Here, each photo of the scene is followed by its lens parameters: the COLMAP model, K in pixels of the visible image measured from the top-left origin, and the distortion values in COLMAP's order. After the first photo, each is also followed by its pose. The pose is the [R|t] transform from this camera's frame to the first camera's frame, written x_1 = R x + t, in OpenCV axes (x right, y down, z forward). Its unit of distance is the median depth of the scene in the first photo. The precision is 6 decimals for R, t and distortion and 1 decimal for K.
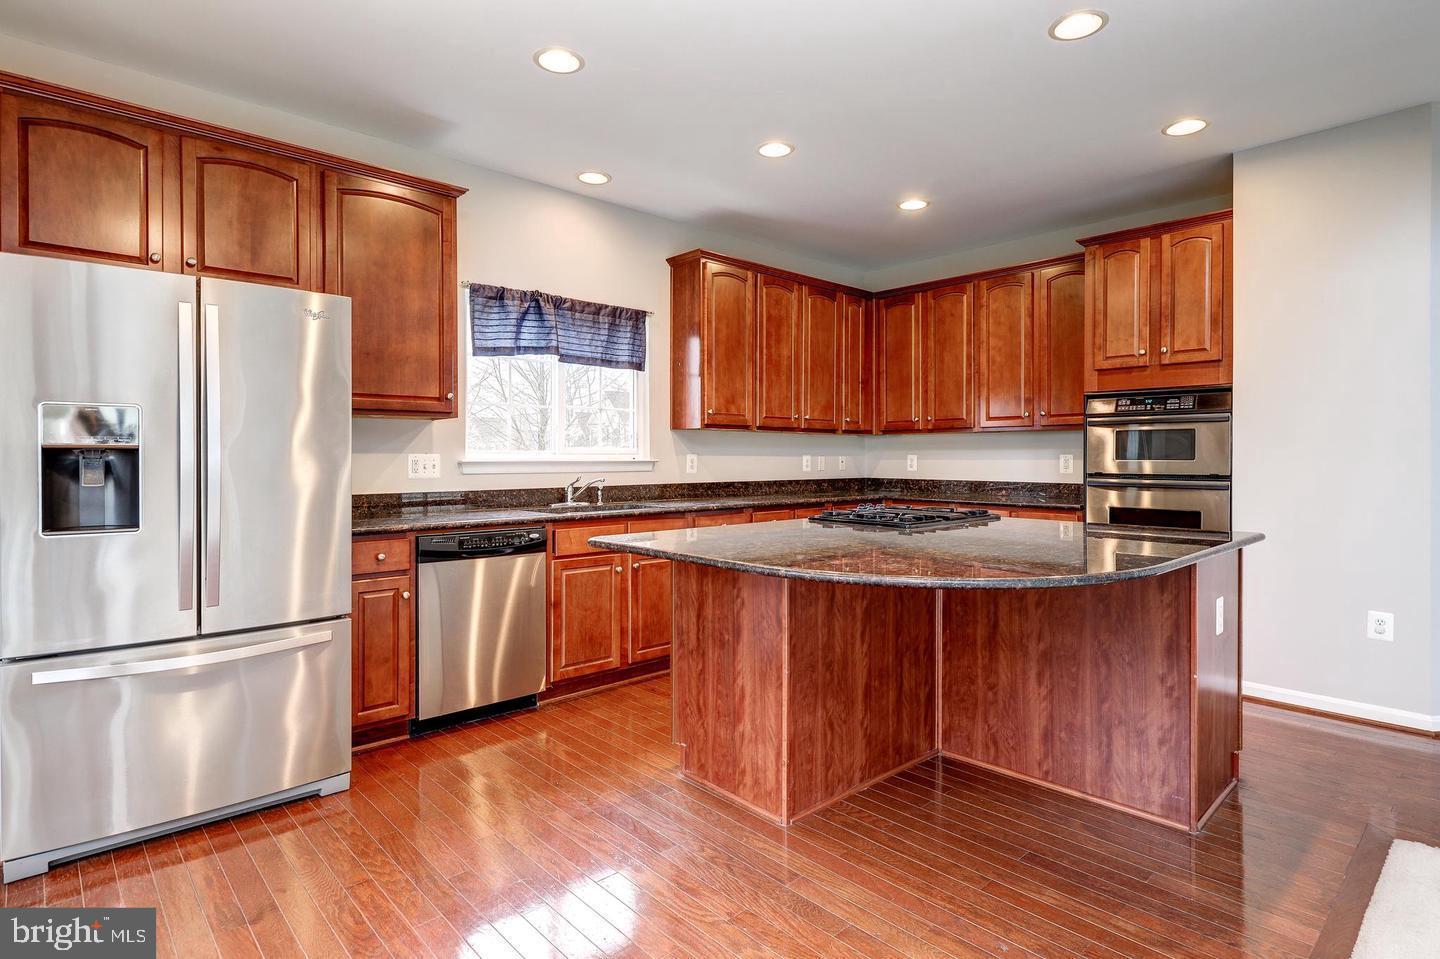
lens RADIAL K [[752.2, 0, 720.0], [0, 752.2, 479.5], [0, 0, 1]] dist [-0.000063, -0.000096]
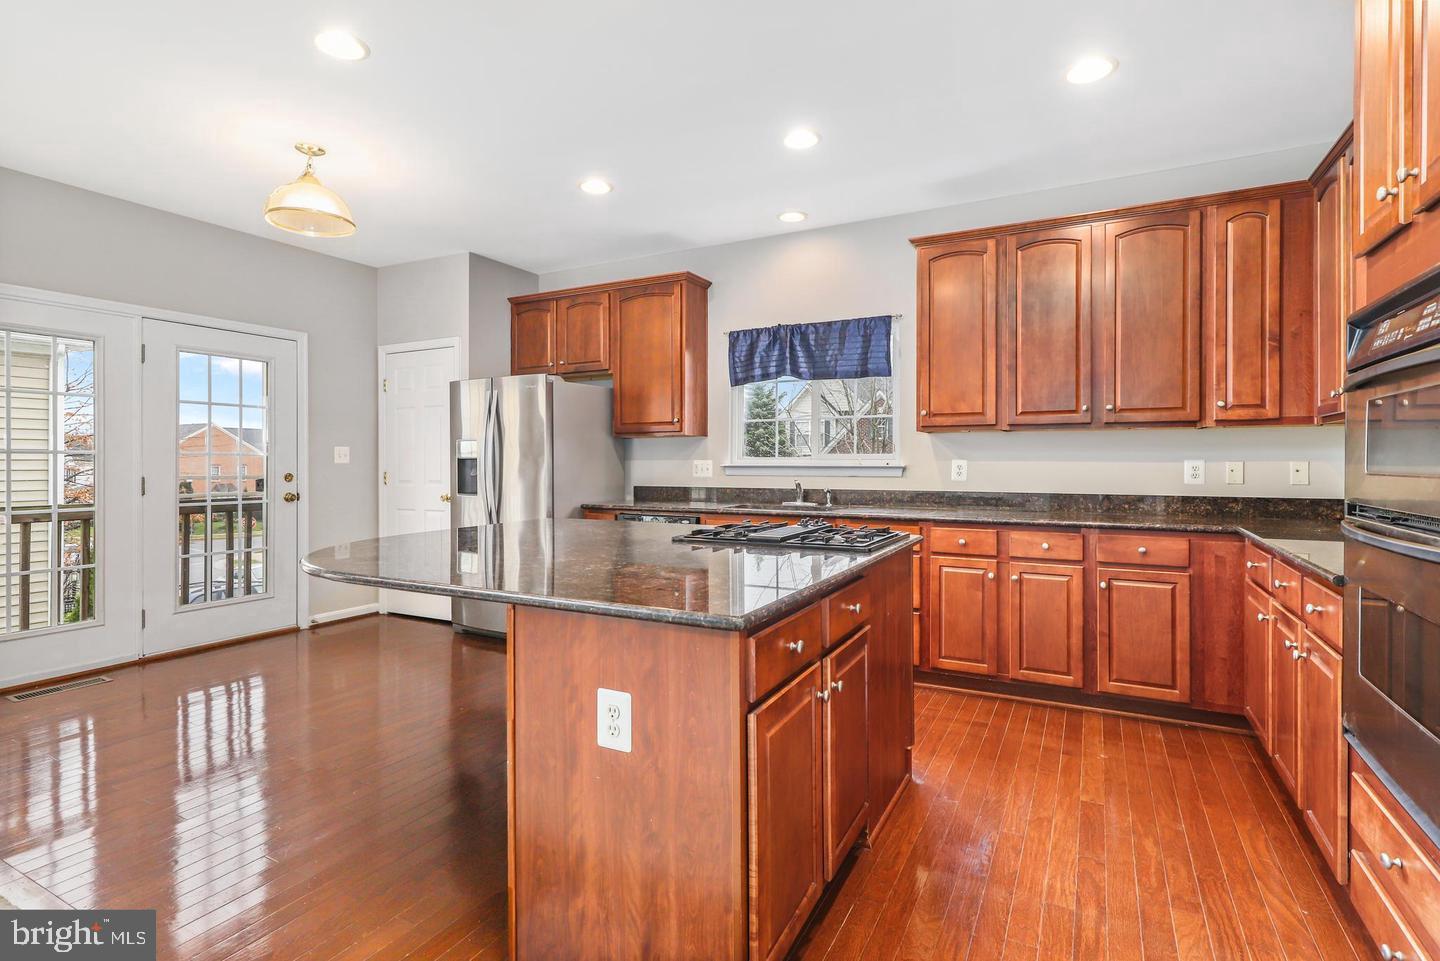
lens RADIAL K [[679.3, 0, 721.0], [0, 679.3, 462.1], [0, 0, 1]] dist [0.000299, 0.000036]
pose [[0.317987, -0.003377, -0.948089, 0.713794], [-0.030789, 0.999429, -0.013886, -0.011645], [0.947595, 0.033606, 0.317702, 0.527680]]
